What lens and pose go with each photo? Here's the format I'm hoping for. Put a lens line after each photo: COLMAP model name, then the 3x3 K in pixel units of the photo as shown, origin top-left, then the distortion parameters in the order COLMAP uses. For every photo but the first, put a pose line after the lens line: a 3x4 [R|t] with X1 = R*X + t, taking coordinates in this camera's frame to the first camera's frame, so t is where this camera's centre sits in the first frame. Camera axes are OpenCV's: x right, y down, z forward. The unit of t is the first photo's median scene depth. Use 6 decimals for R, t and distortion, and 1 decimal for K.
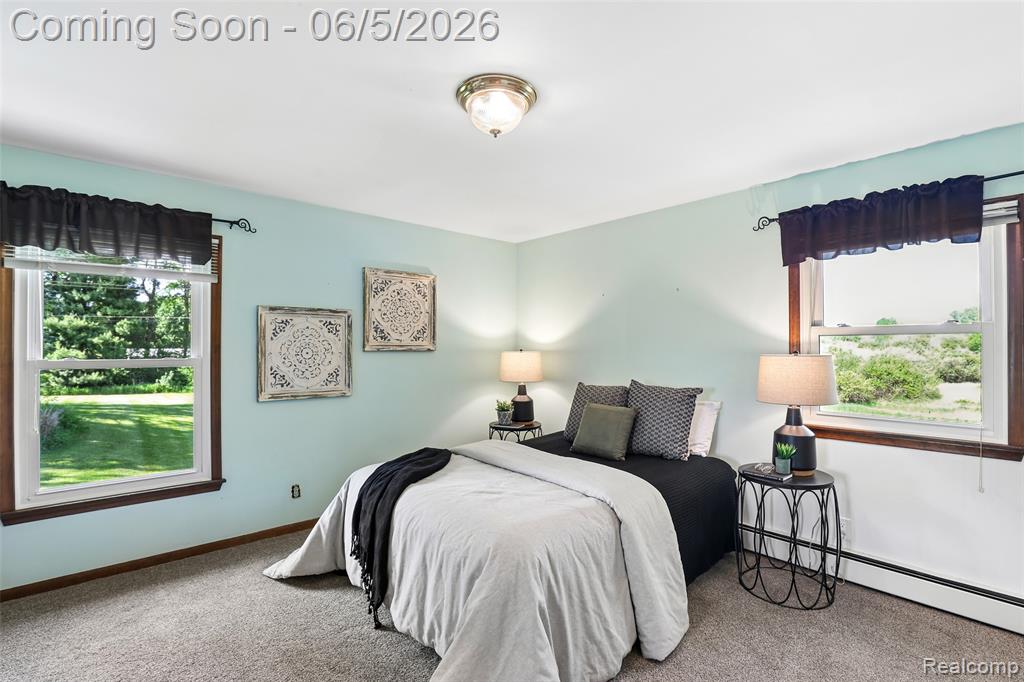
lens RADIAL K [[486.8, 0, 519.0], [0, 486.8, 344.4], [0, 0, 1]] dist [-0.031336, 0.000221]
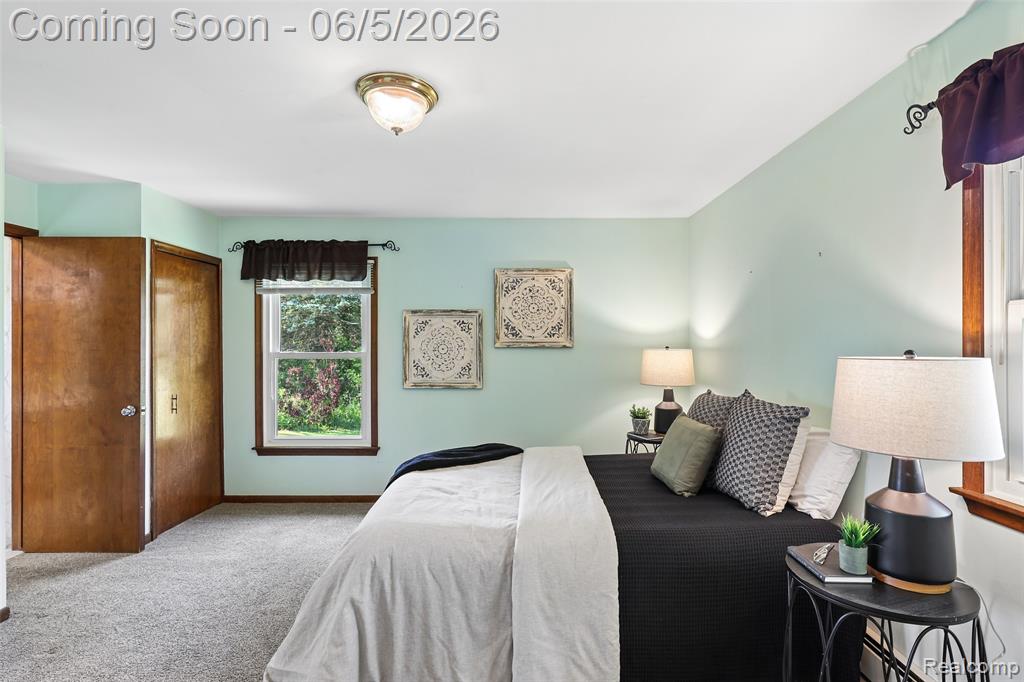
lens RADIAL K [[504.4, 0, 512.7], [0, 504.4, 346.8], [0, 0, 1]] dist [0.000220, -0.001268]
pose [[0.729981, 0.003637, -0.683458, 0.506621], [0.004213, 0.999943, 0.009820, 0.001634], [0.683455, -0.010048, 0.729924, 0.239919]]
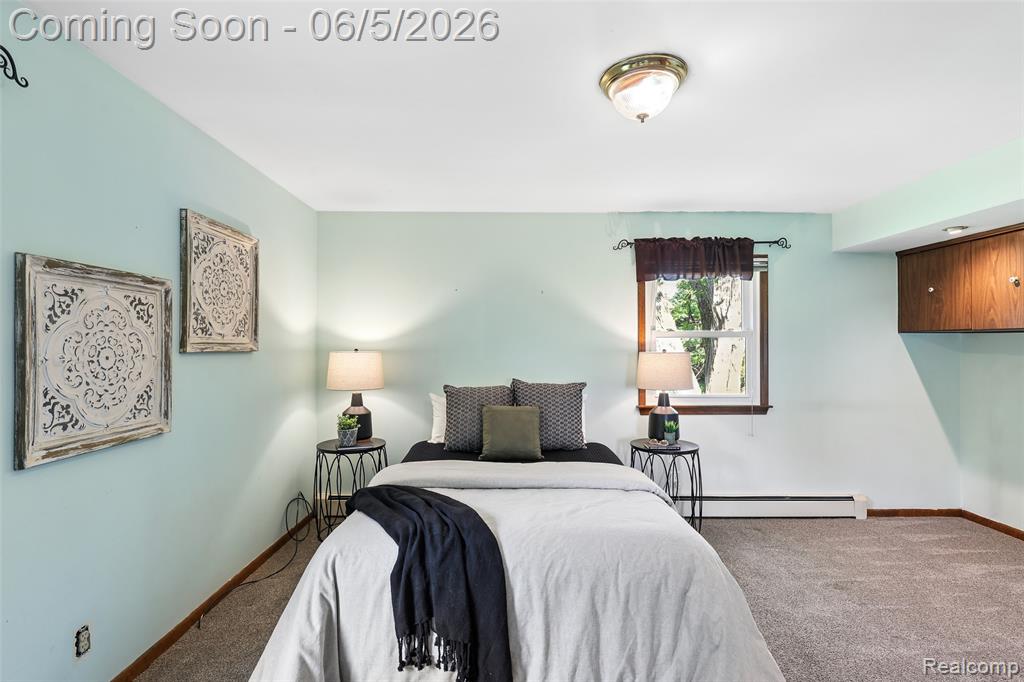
lens RADIAL K [[503.8, 0, 524.6], [0, 503.8, 343.4], [0, 0, 1]] dist [0.000065, -0.000319]
pose [[0.646855, 0.004059, 0.762603, -0.561933], [-0.005213, 0.999986, -0.000900, 0.000945], [-0.762596, -0.003394, 0.646867, 0.326060]]
